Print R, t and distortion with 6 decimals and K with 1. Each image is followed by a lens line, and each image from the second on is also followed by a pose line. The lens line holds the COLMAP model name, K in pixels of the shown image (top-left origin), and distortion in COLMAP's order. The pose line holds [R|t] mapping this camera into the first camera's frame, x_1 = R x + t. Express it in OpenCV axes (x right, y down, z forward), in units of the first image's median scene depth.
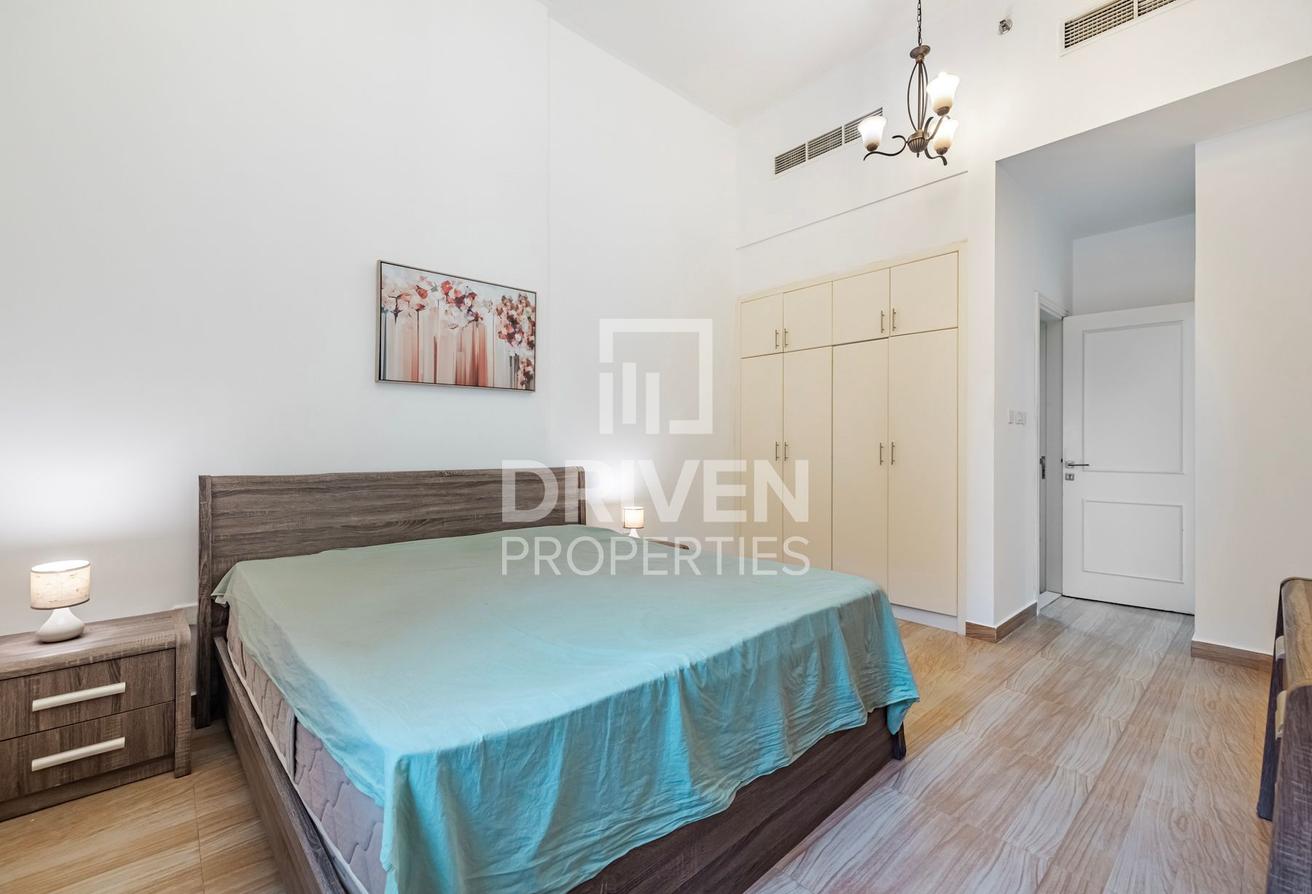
lens RADIAL K [[562.1, 0, 680.2], [0, 562.1, 426.6], [0, 0, 1]] dist [0.024028, 0.000613]
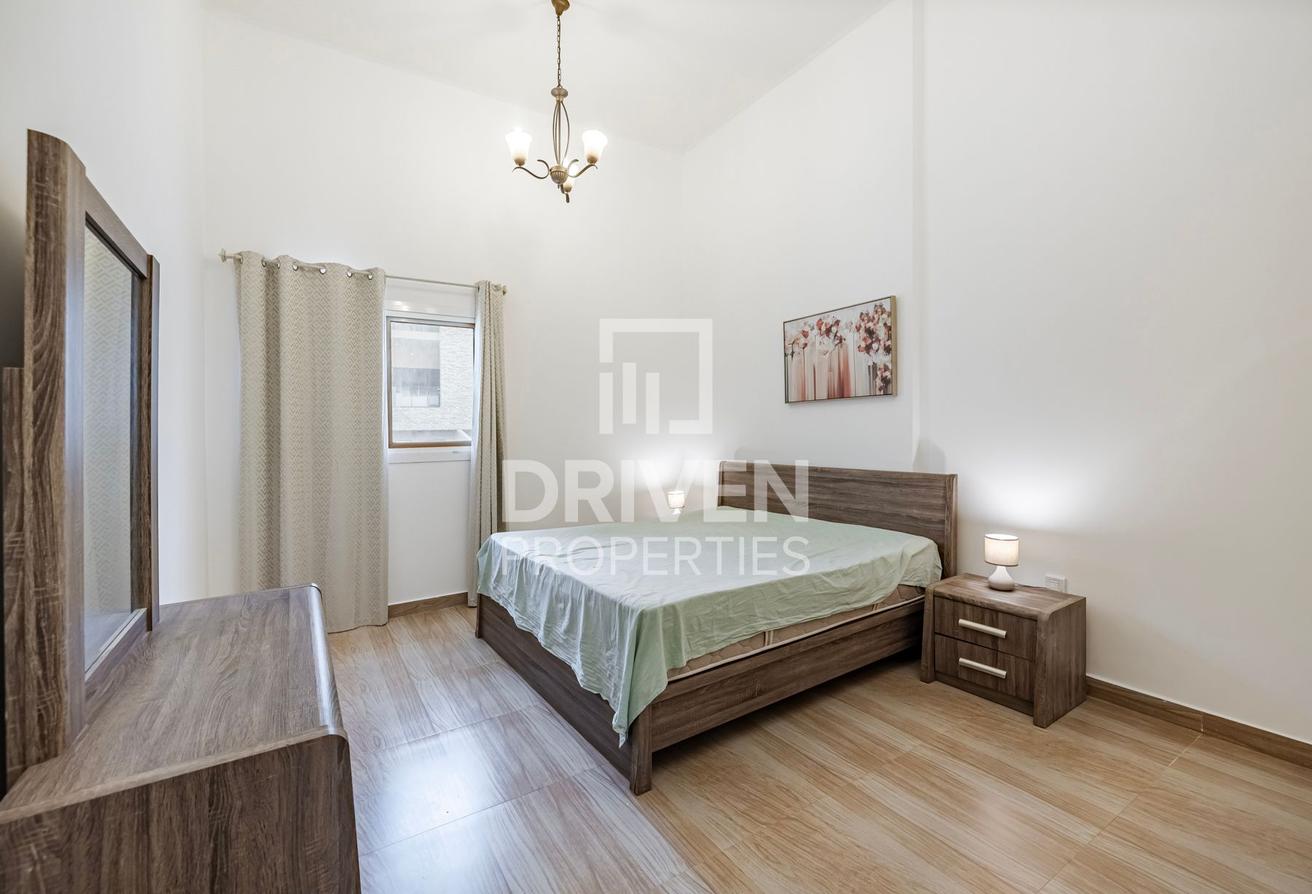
lens RADIAL K [[562.1, 0, 657.2], [0, 562.1, 449.9], [0, 0, 1]] dist [0.024028, 0.000613]
pose [[-0.170670, 0.002017, -0.985326, 0.829431], [0.007716, 0.999970, 0.000710, 0.031743], [0.985298, -0.007481, -0.170681, 0.783868]]
